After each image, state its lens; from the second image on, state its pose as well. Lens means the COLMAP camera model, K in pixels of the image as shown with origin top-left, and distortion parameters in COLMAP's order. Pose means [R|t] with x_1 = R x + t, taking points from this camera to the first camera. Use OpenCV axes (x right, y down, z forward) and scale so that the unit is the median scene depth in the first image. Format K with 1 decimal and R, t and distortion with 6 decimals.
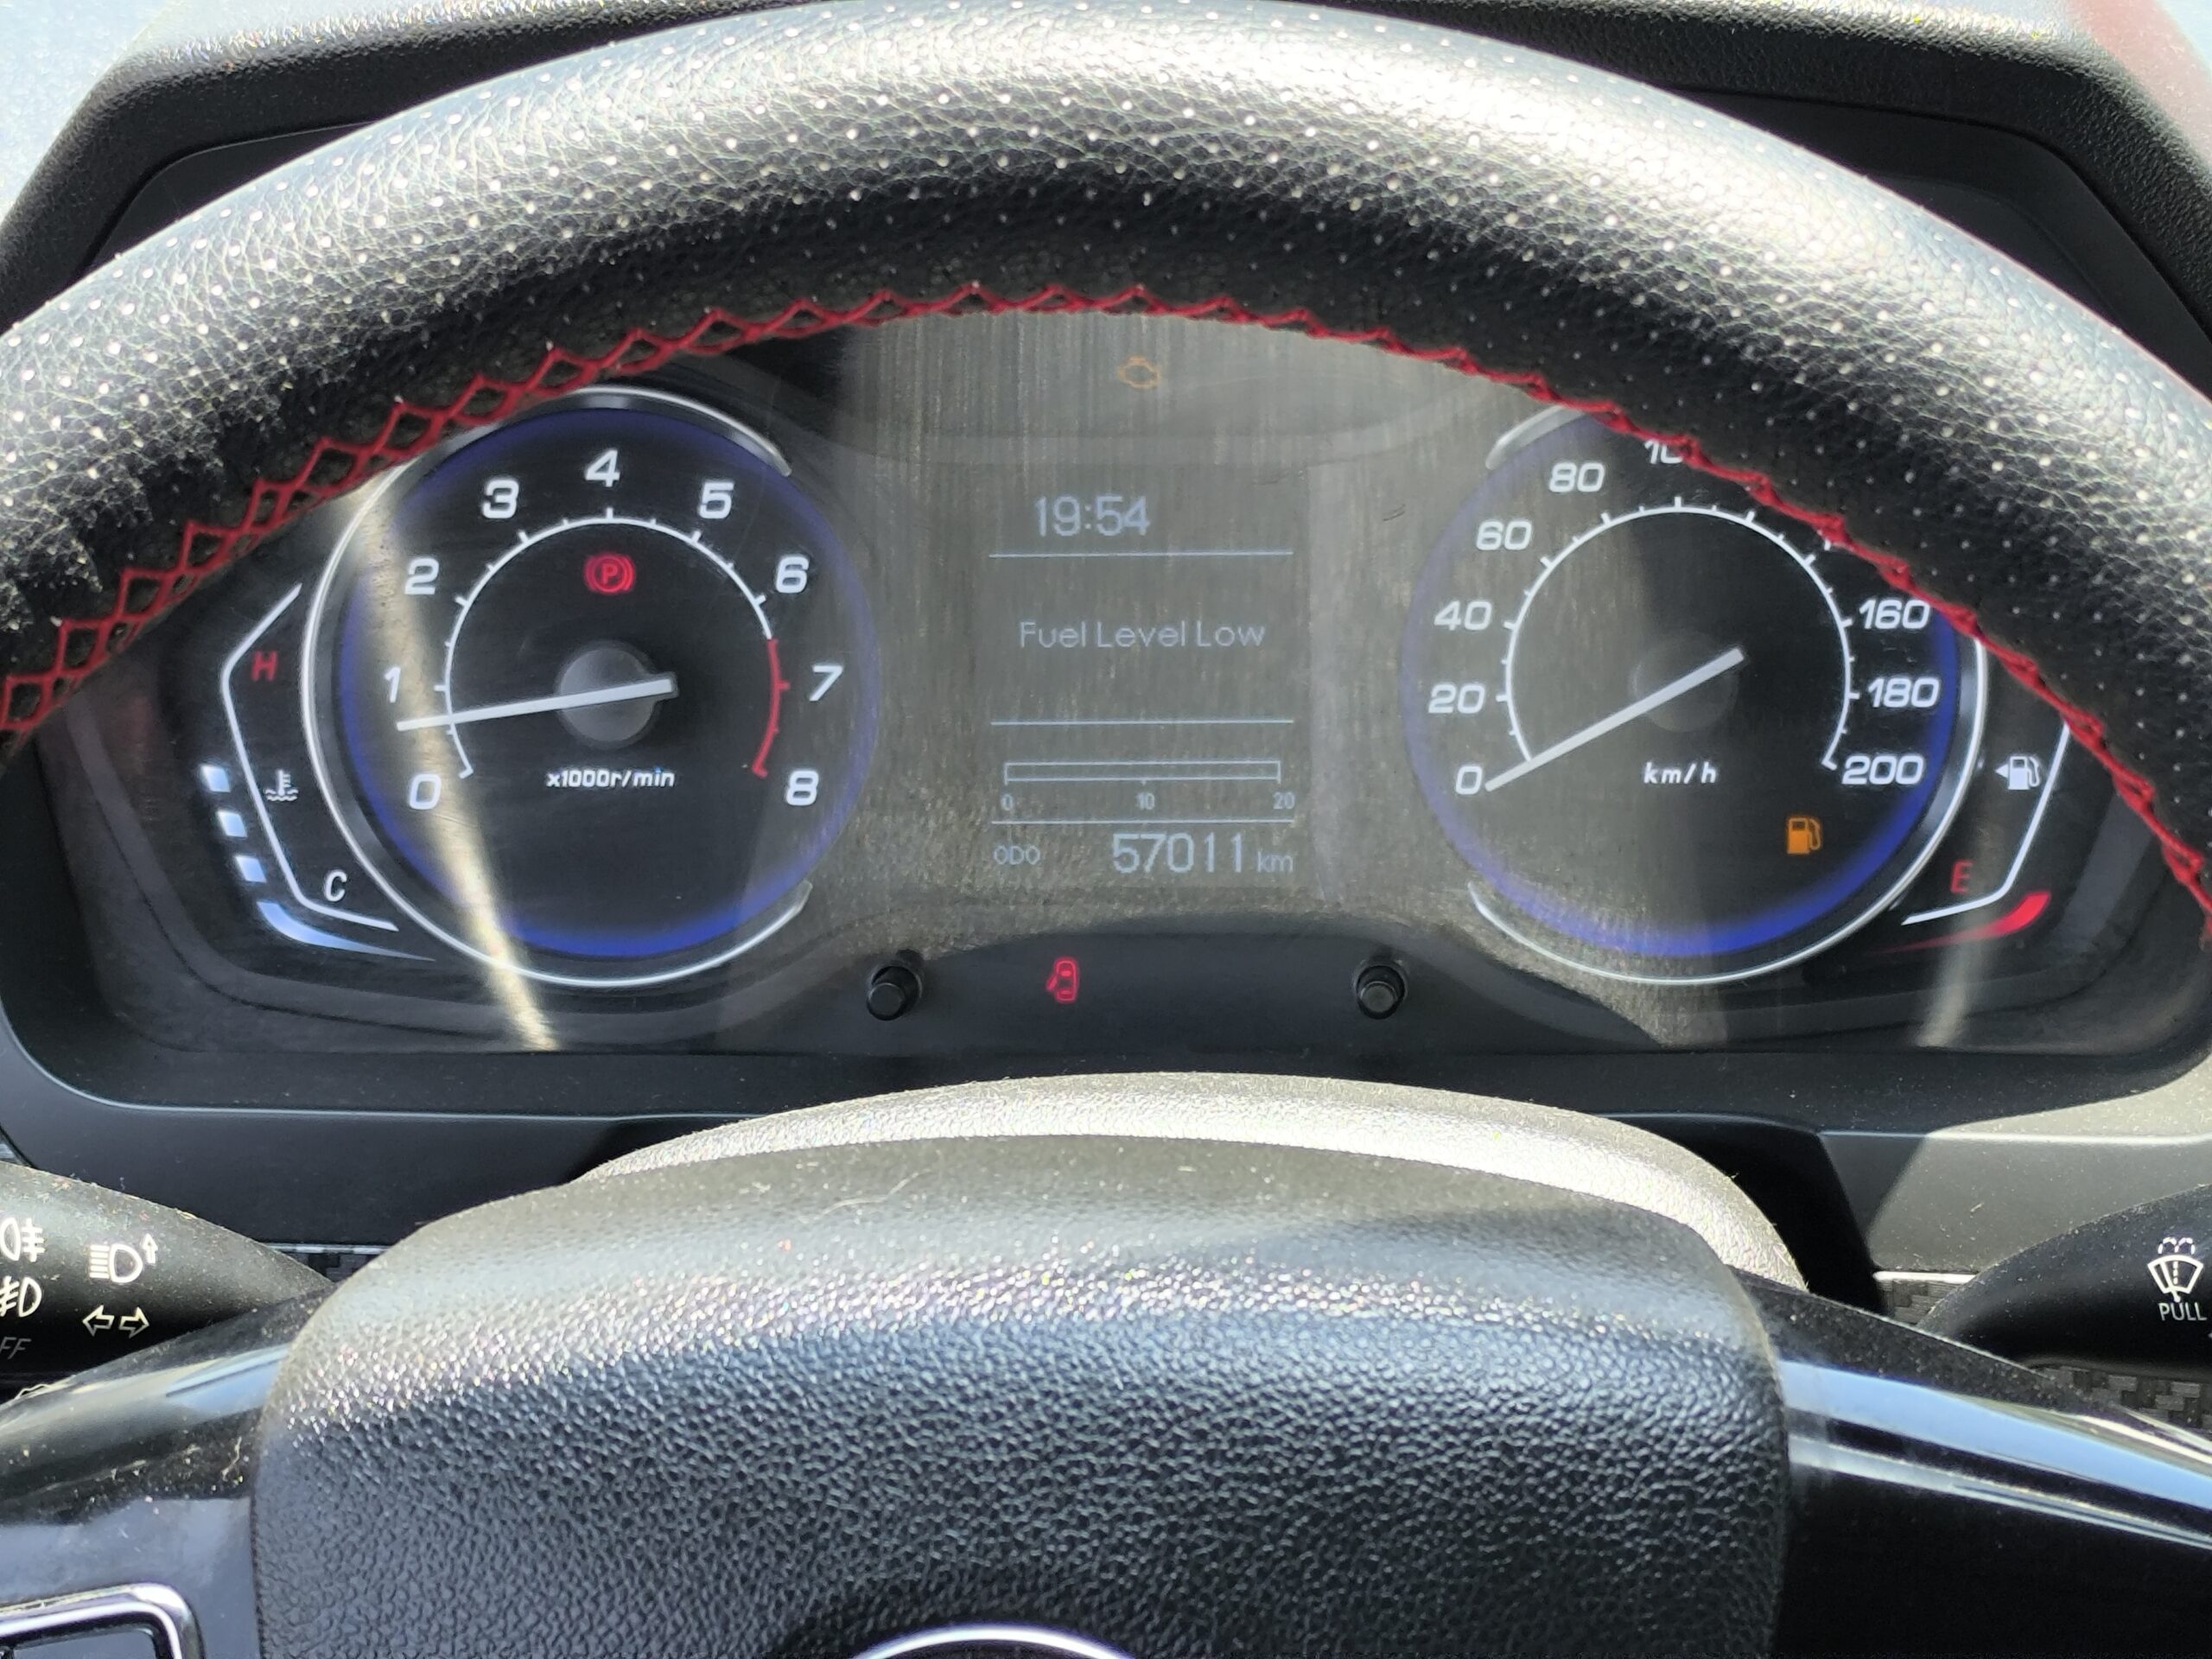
lens RADIAL K [[6117.8, 0, 1110.3], [0, 6117.8, 819.7], [0, 0, 1]] dist [0.097888, 0.000000]
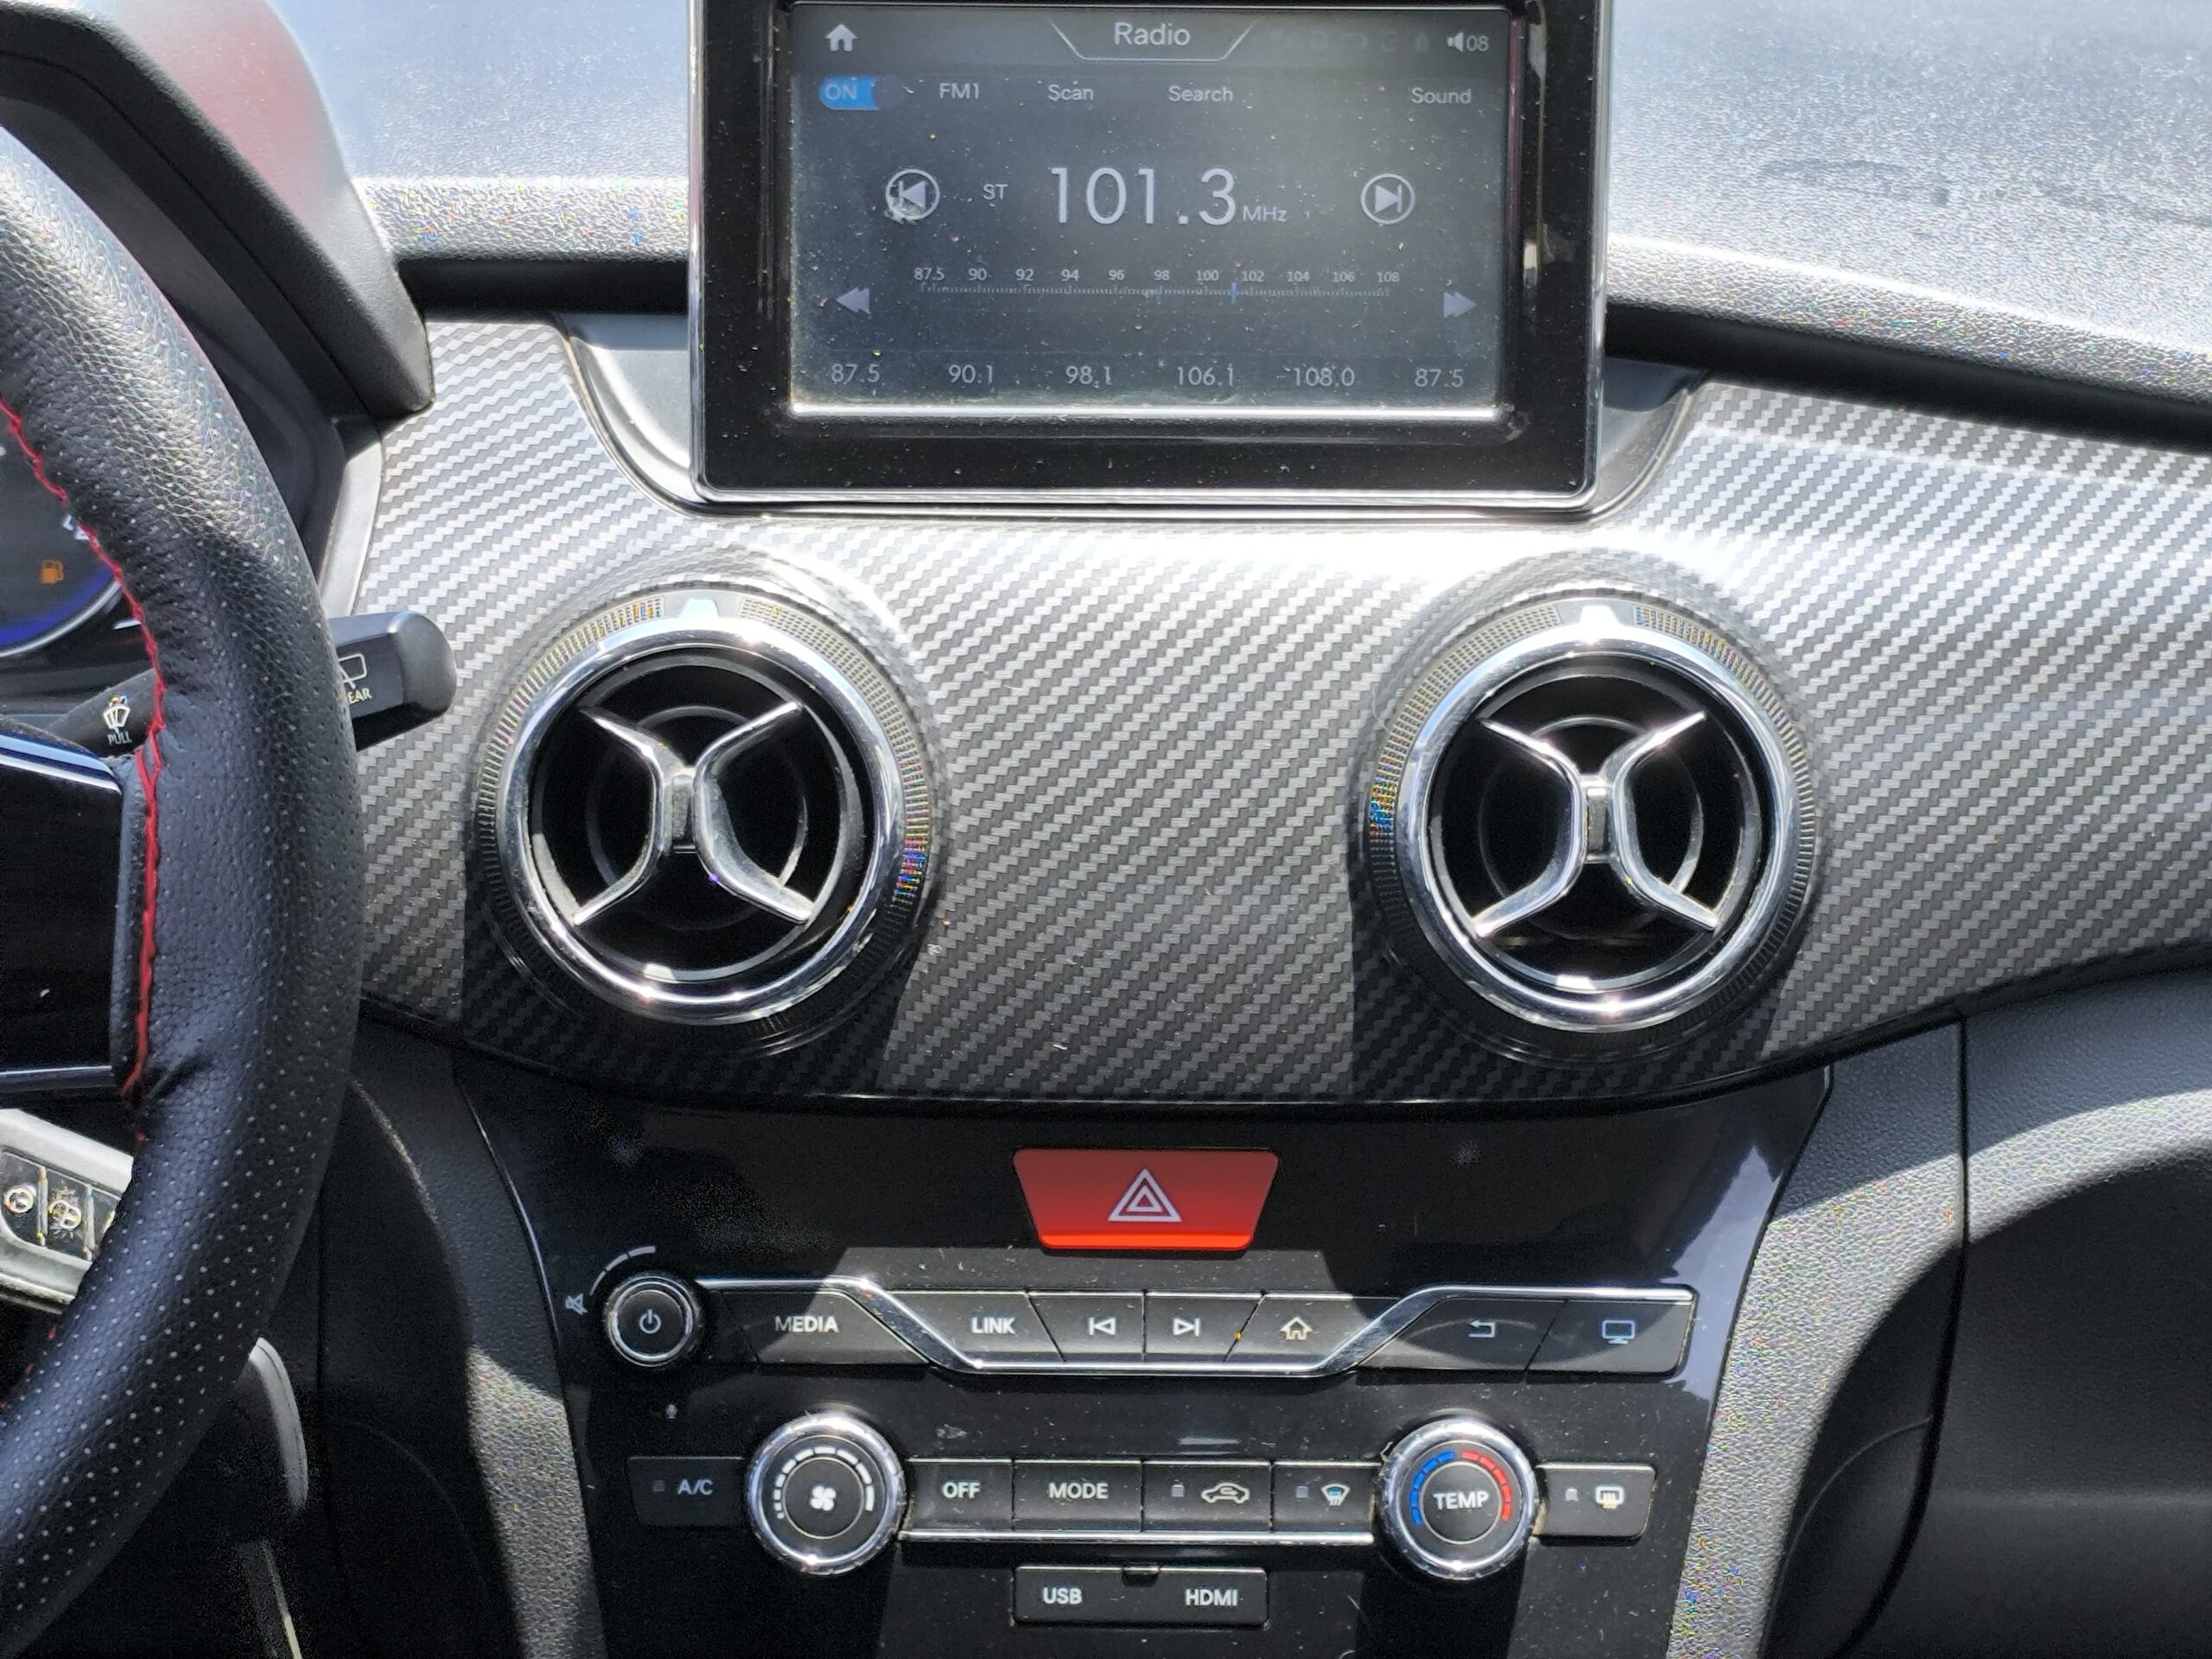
lens RADIAL K [[6117.8, 0, 1099.5], [0, 6117.8, 844.6], [0, 0, 1]] dist [0.097888, 0.000000]
pose [[0.996685, 0.010595, 0.080670, 0.291858], [-0.002191, 0.994620, -0.103568, 0.268925], [-0.081334, 0.103047, 0.991346, -0.660653]]
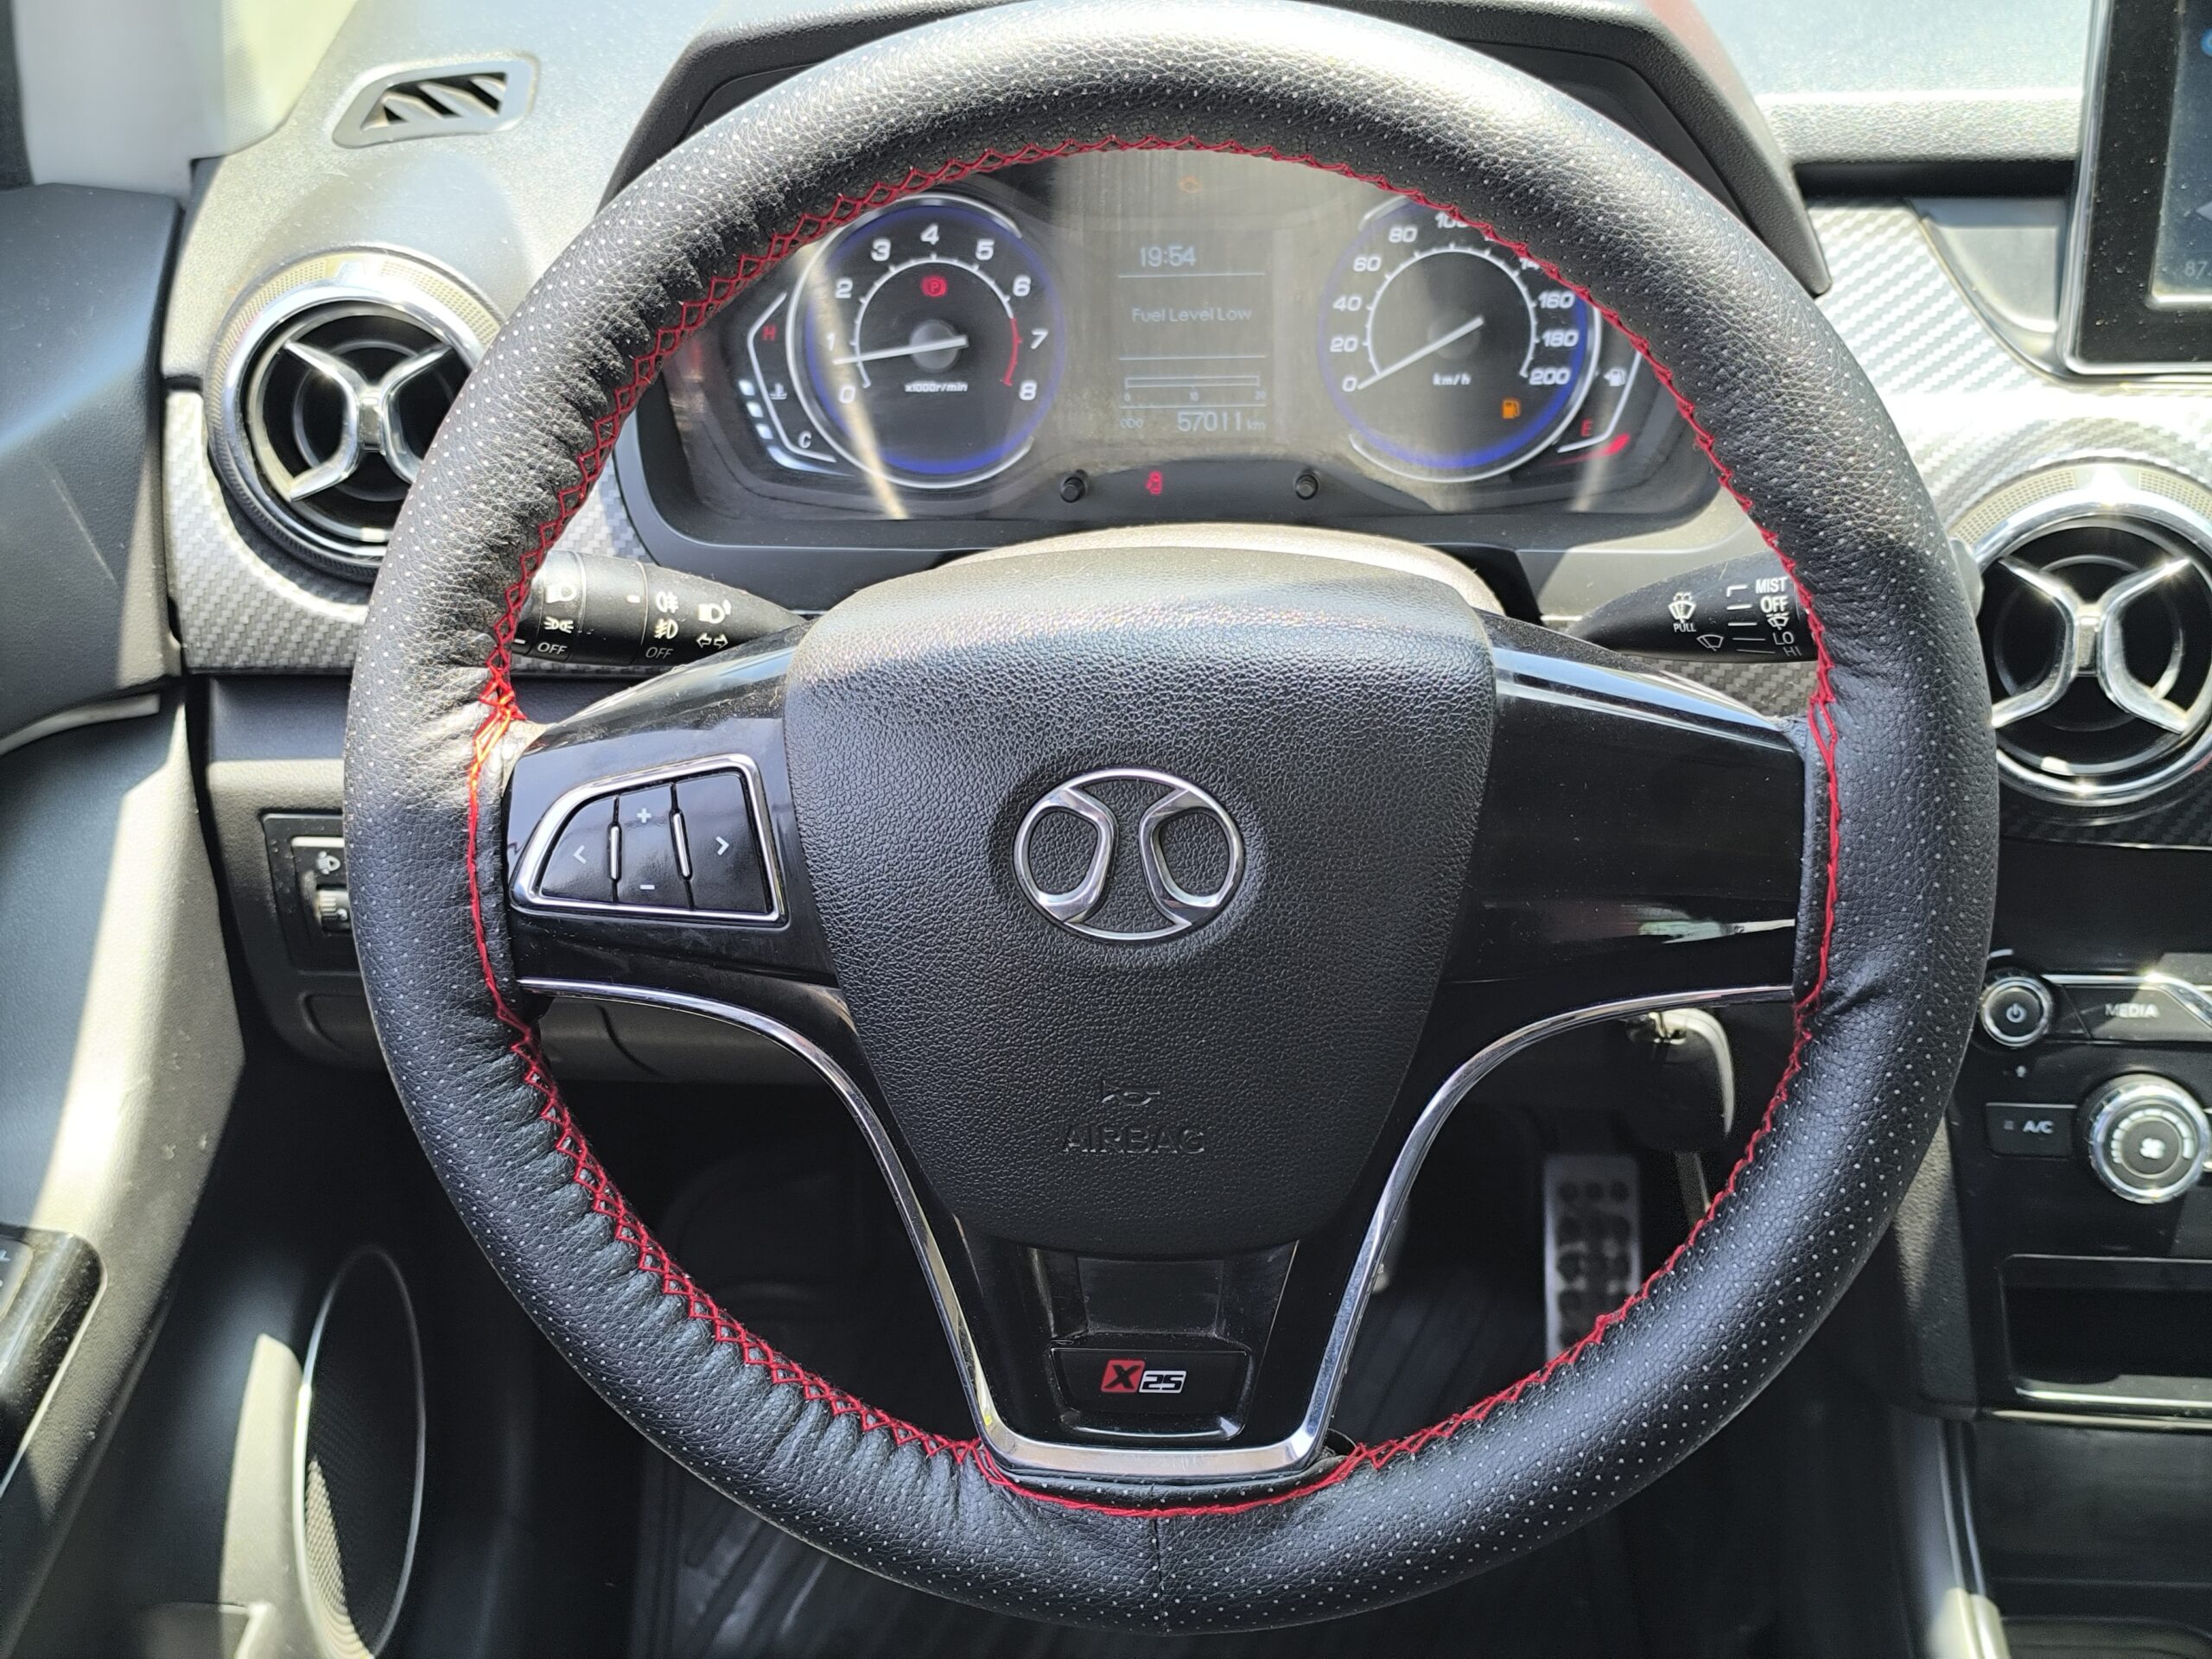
lens RADIAL K [[3080.3, 0, 1097.5], [0, 3080.3, 832.4], [0, 0, 1]] dist [0.039160, 0.000000]
pose [[0.999691, -0.003943, -0.024533, -0.002177], [0.007054, 0.991741, 0.128061, 0.011661], [0.023826, -0.128195, 0.991463, -0.067712]]
